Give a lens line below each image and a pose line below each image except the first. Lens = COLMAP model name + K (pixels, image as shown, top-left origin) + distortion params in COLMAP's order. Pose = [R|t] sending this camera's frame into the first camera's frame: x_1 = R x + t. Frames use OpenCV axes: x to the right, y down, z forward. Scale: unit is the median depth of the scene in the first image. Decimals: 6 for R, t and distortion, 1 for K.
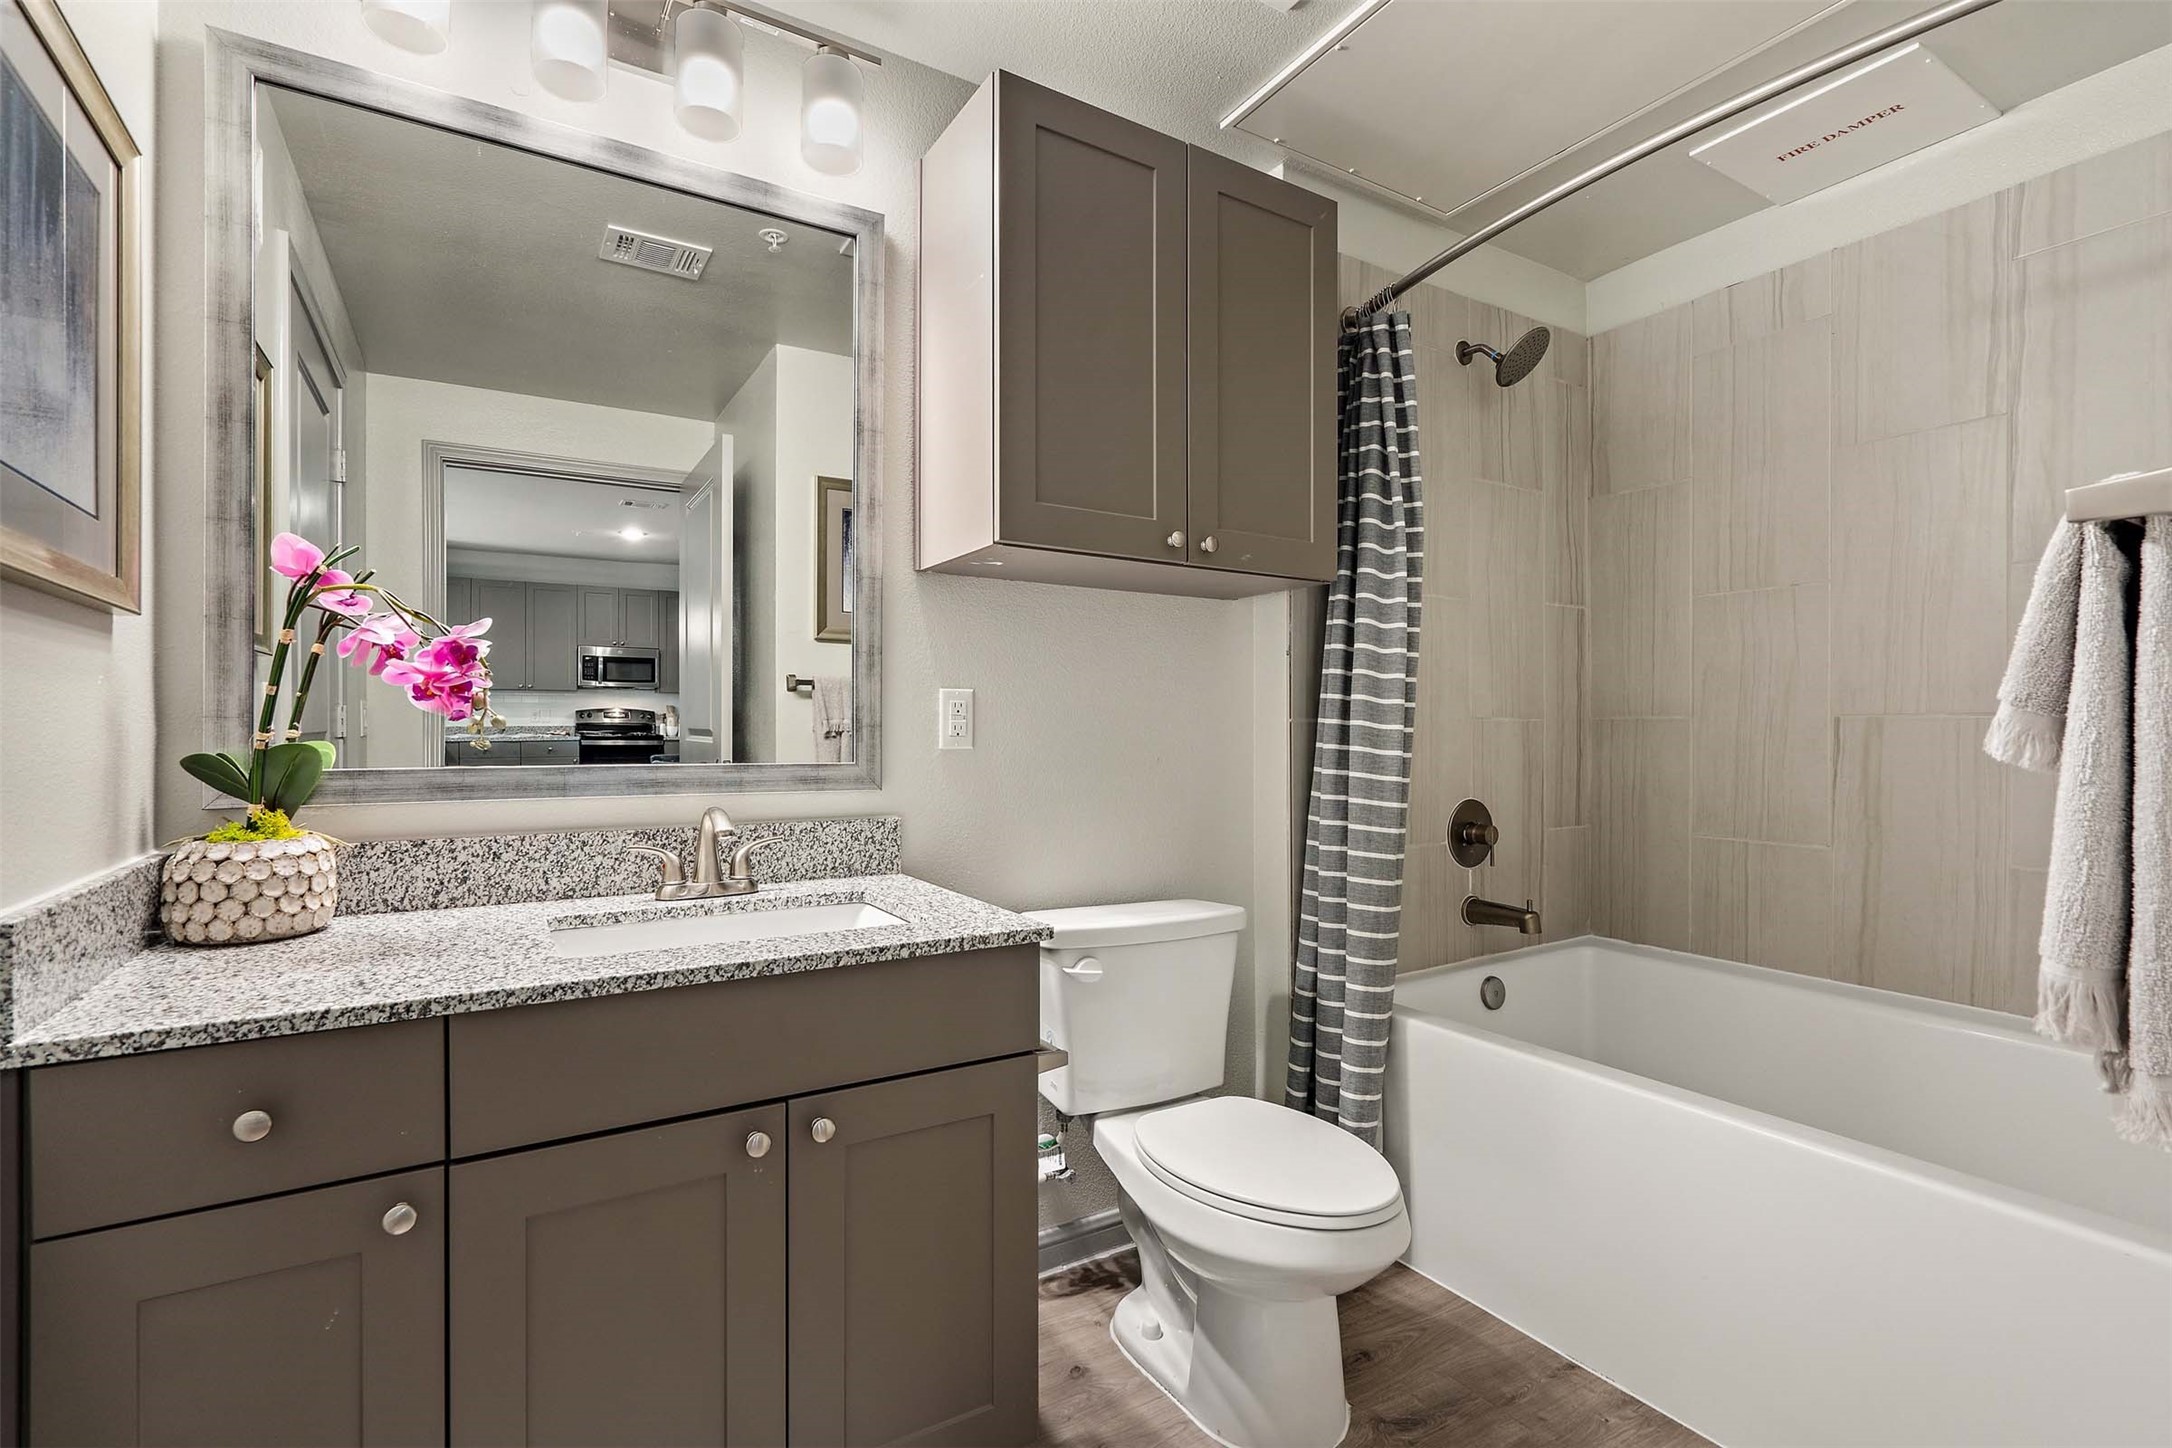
lens RADIAL K [[1017.3, 0, 1088.7], [0, 1017.3, 727.7], [0, 0, 1]] dist [0.001777, 0.000026]
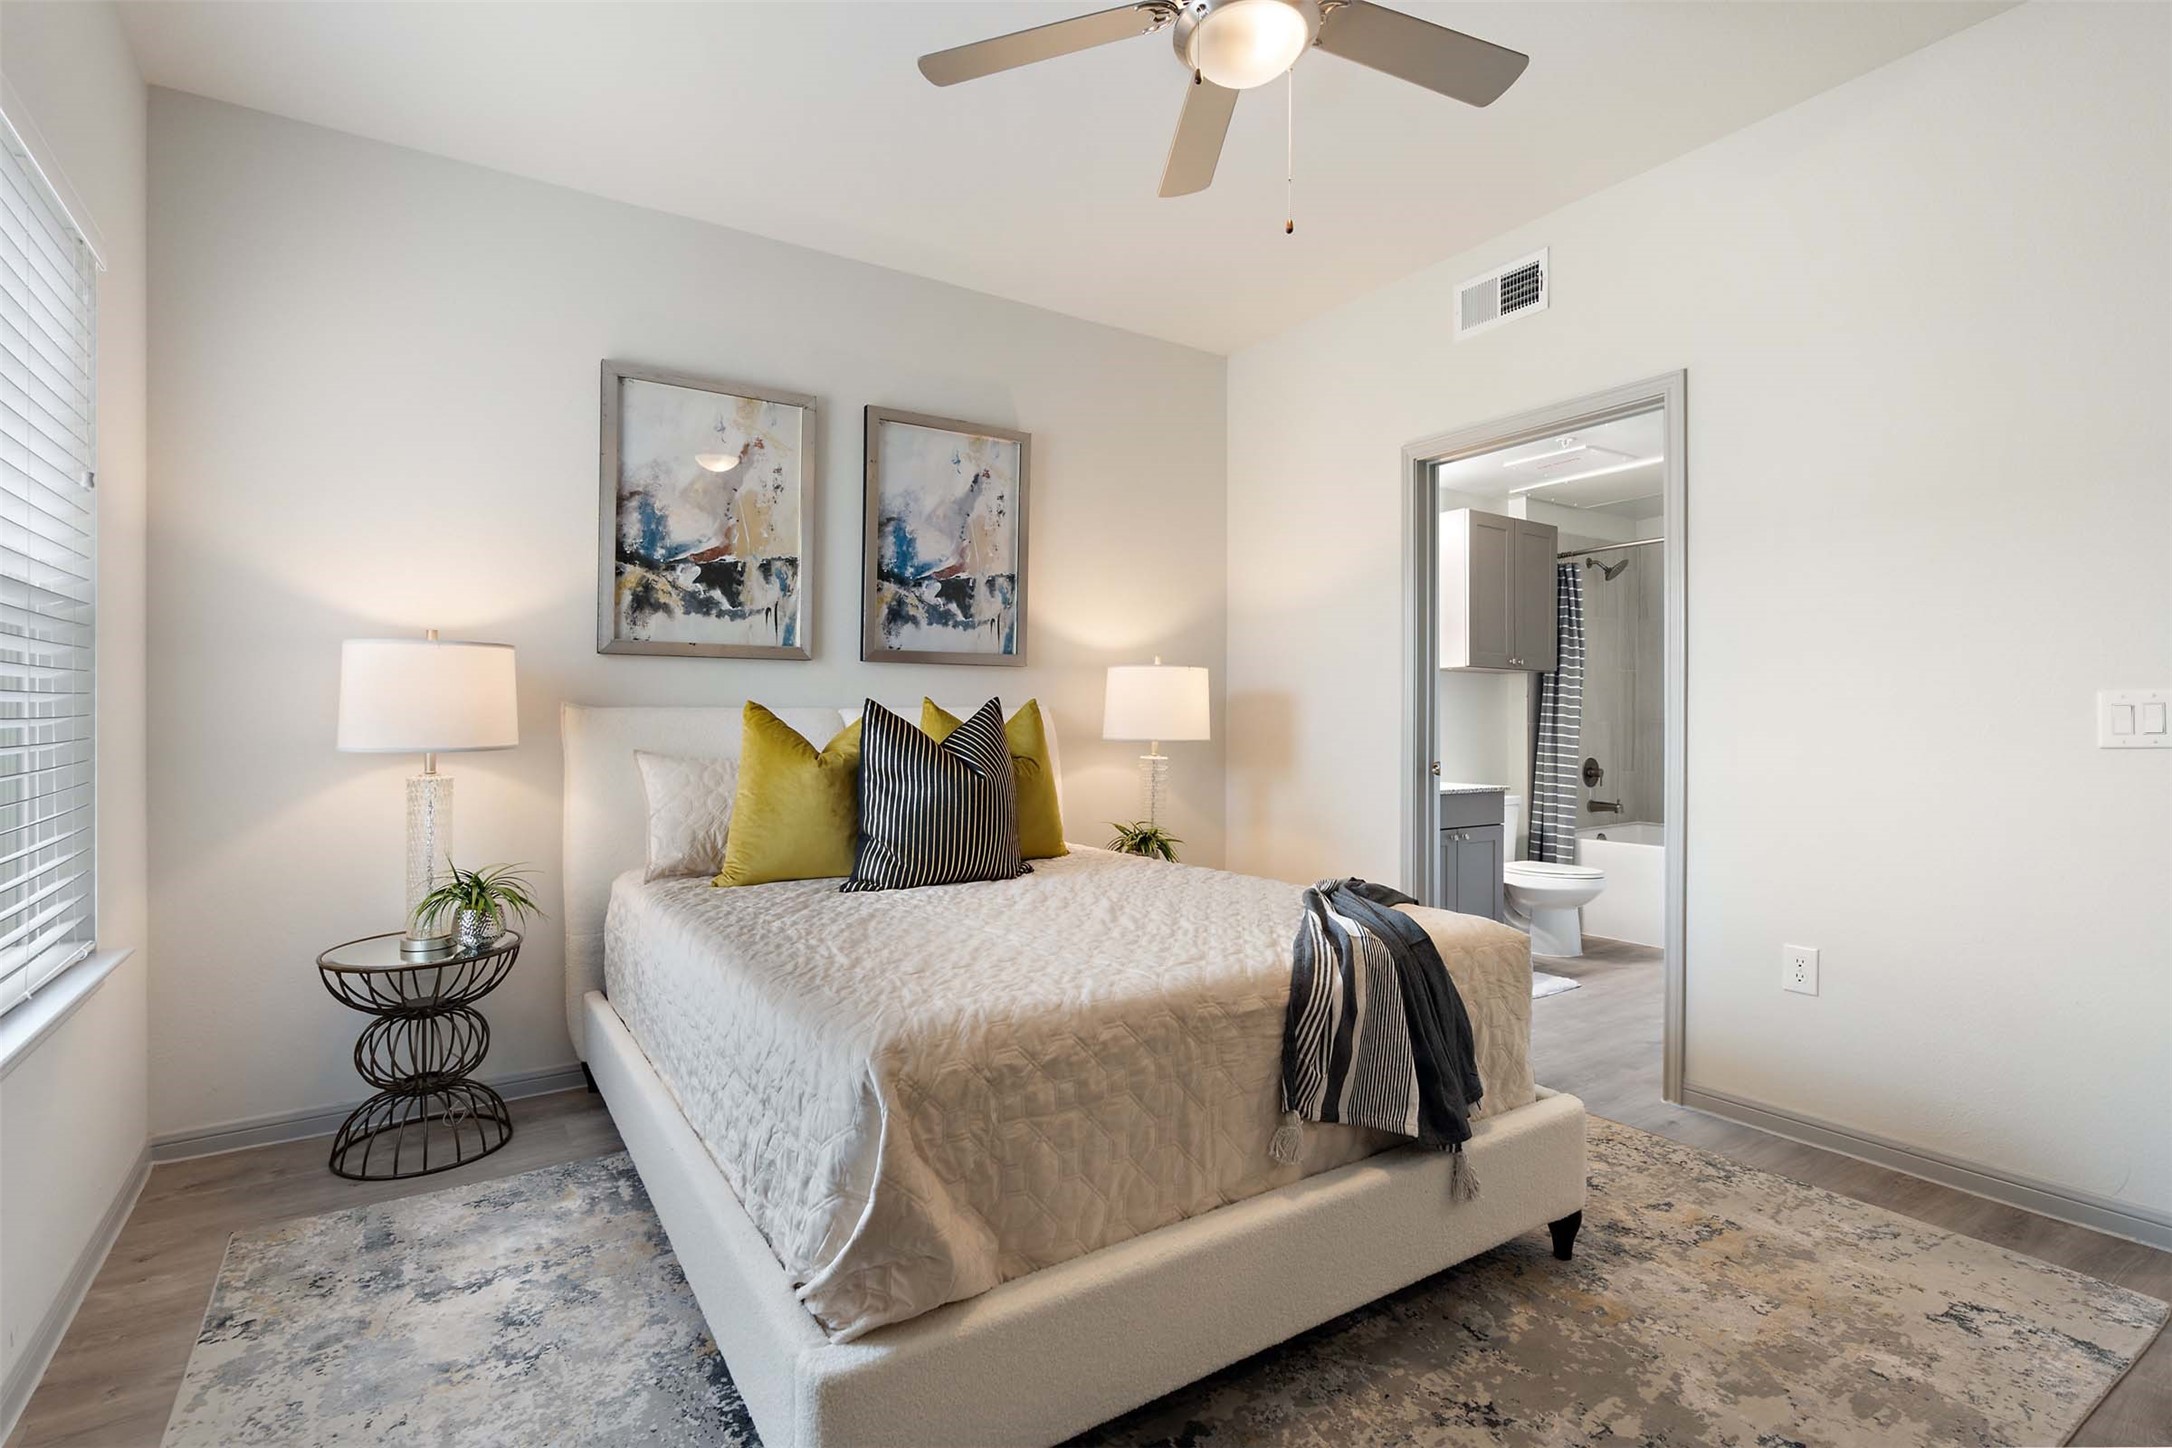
lens RADIAL K [[1017.3, 0, 1082.5], [0, 1017.3, 722.3], [0, 0, 1]] dist [0.001777, 0.000026]
pose [[0.999407, 0.004625, 0.034136, -1.008010], [-0.004786, 0.999978, 0.004639, -0.017825], [-0.034114, -0.004800, 0.999406, -1.491300]]
